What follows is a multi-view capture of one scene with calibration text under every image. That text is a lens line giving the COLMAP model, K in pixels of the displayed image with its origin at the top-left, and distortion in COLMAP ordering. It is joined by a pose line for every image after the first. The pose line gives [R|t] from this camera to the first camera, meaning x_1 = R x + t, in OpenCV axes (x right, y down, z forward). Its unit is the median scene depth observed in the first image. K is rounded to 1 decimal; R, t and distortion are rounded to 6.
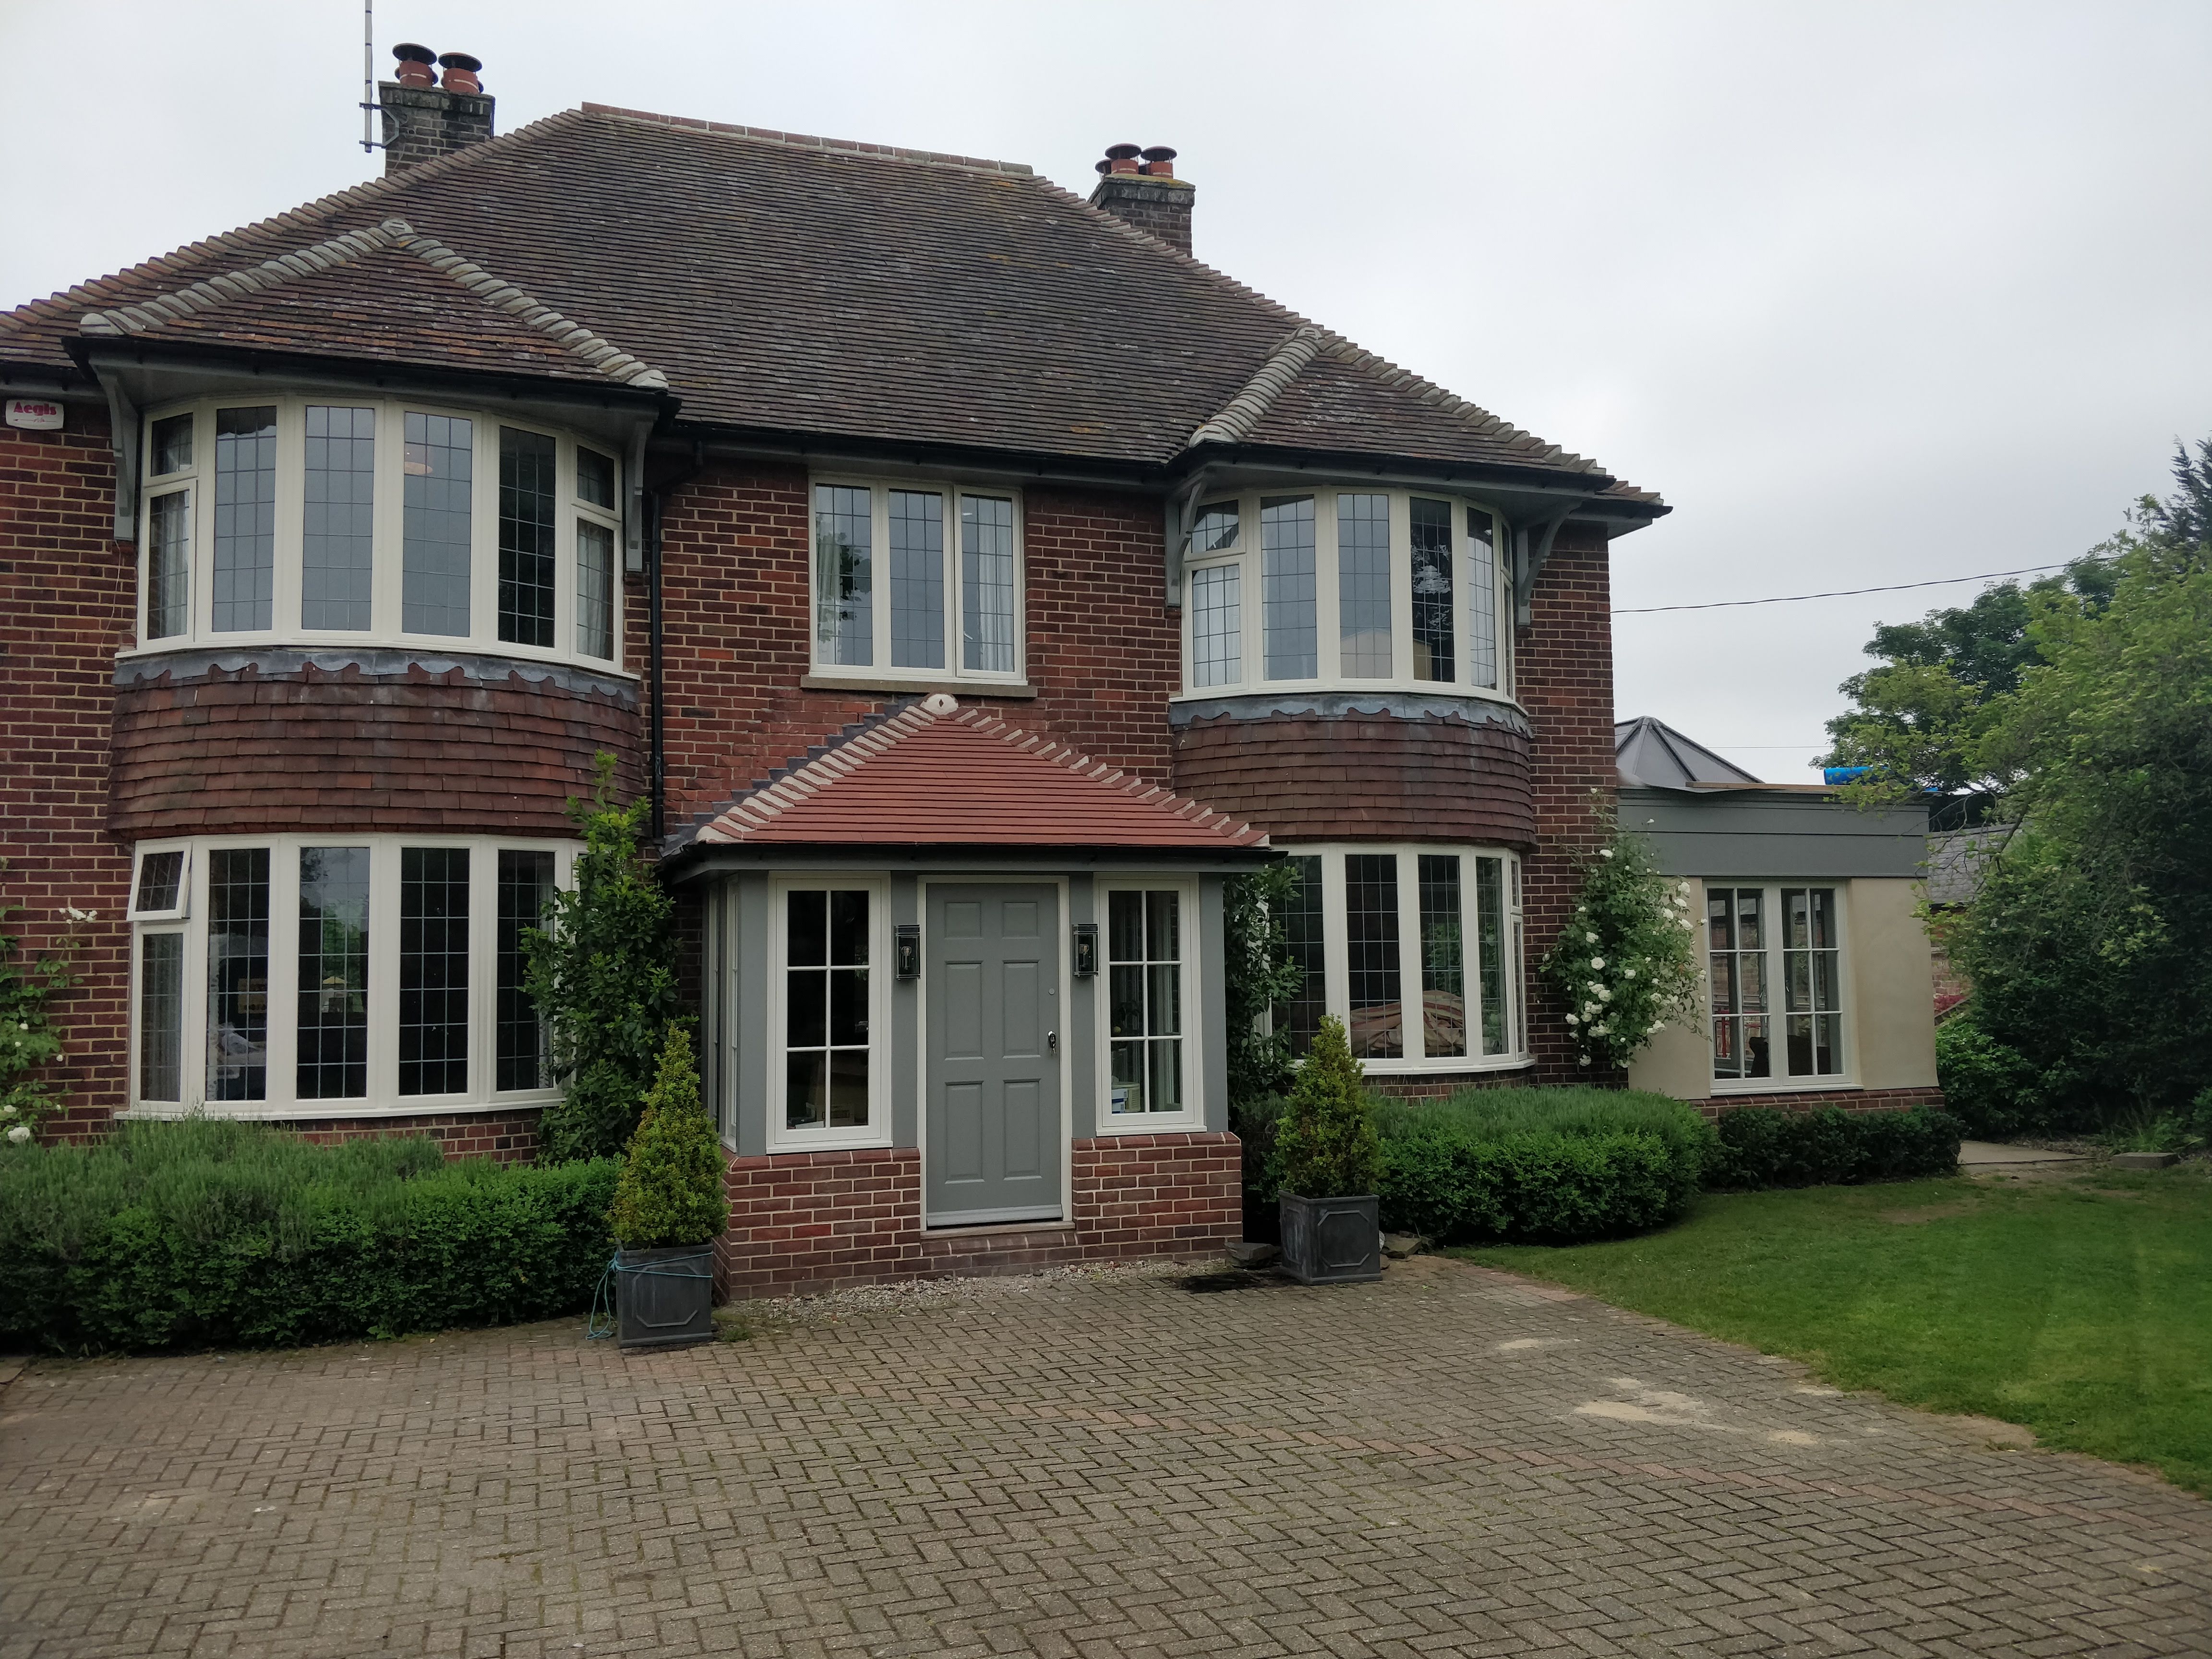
lens RADIAL K [[1782.3, 0, 1106.0], [0, 1782.3, 829.5], [0, 0, 1]] dist [0.104818, -0.203786]
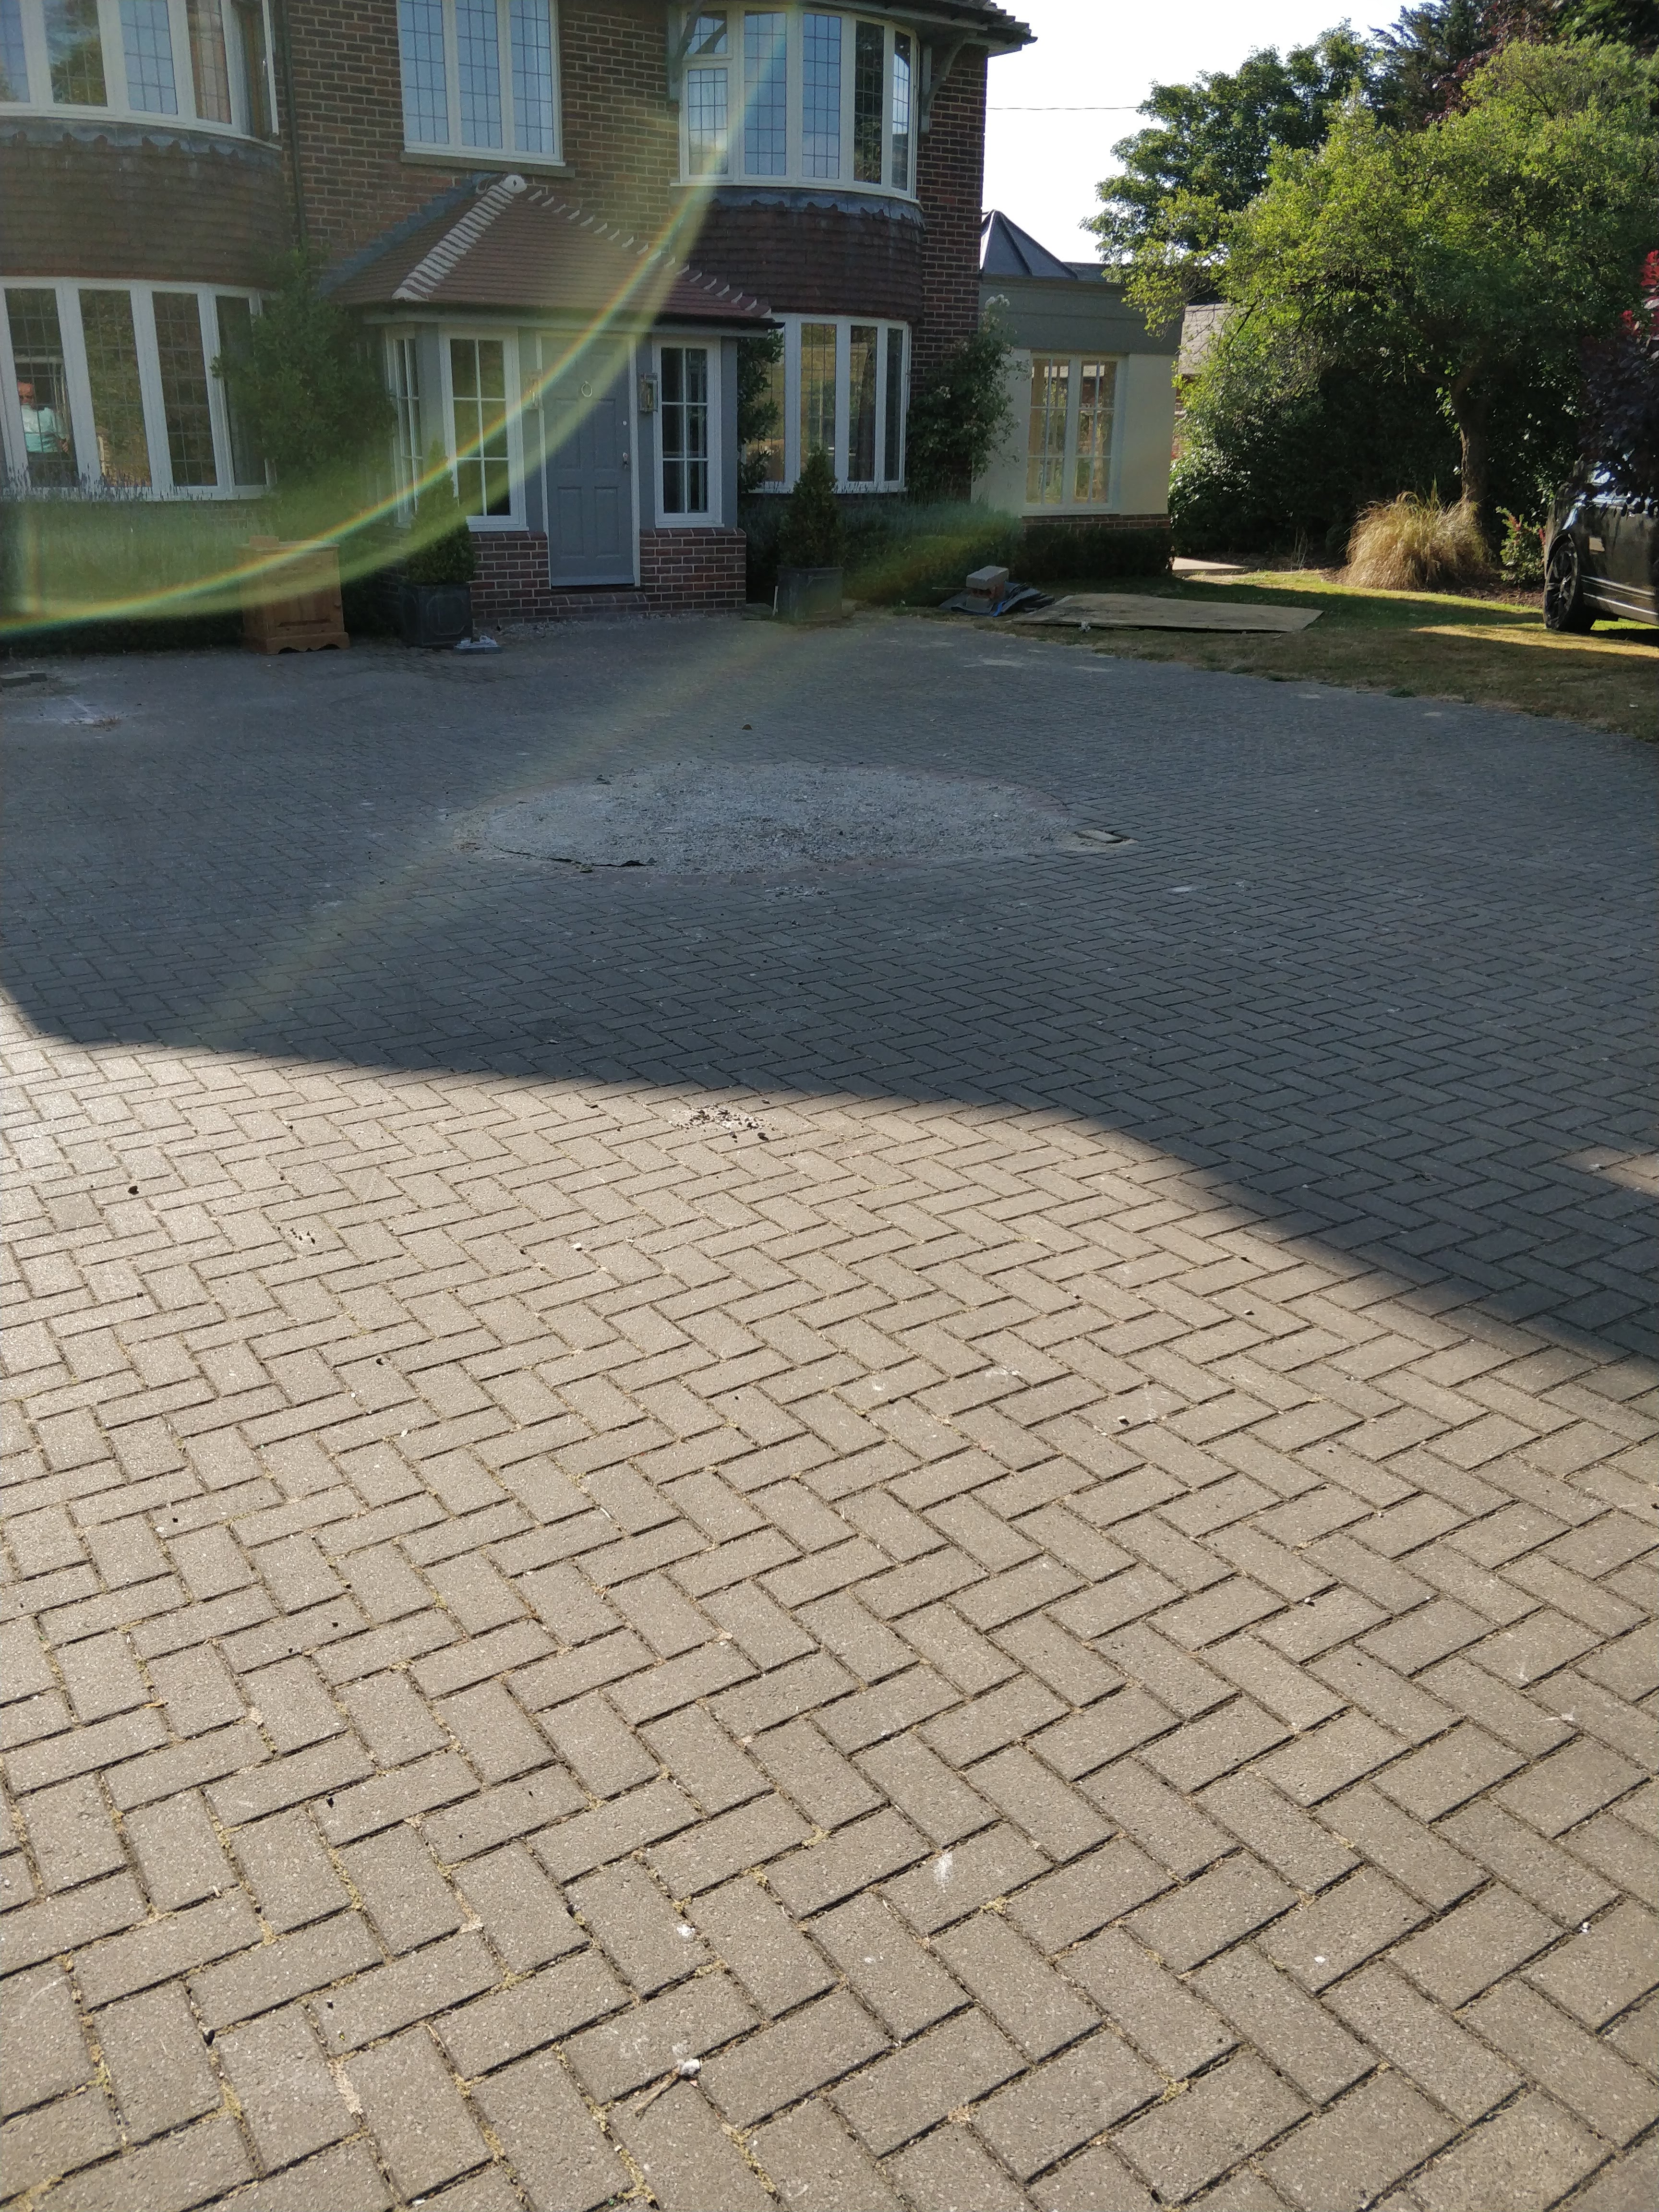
lens RADIAL K [[1776.3, 0, 826.8], [0, 1776.3, 1138.2], [0, 0, 1]] dist [0.017999, -0.036905]
pose [[0.965883, -0.070371, 0.249233, -0.269637], [-0.047360, 0.898150, 0.437132, -0.026029], [-0.254610, -0.434022, 0.864175, -0.530444]]
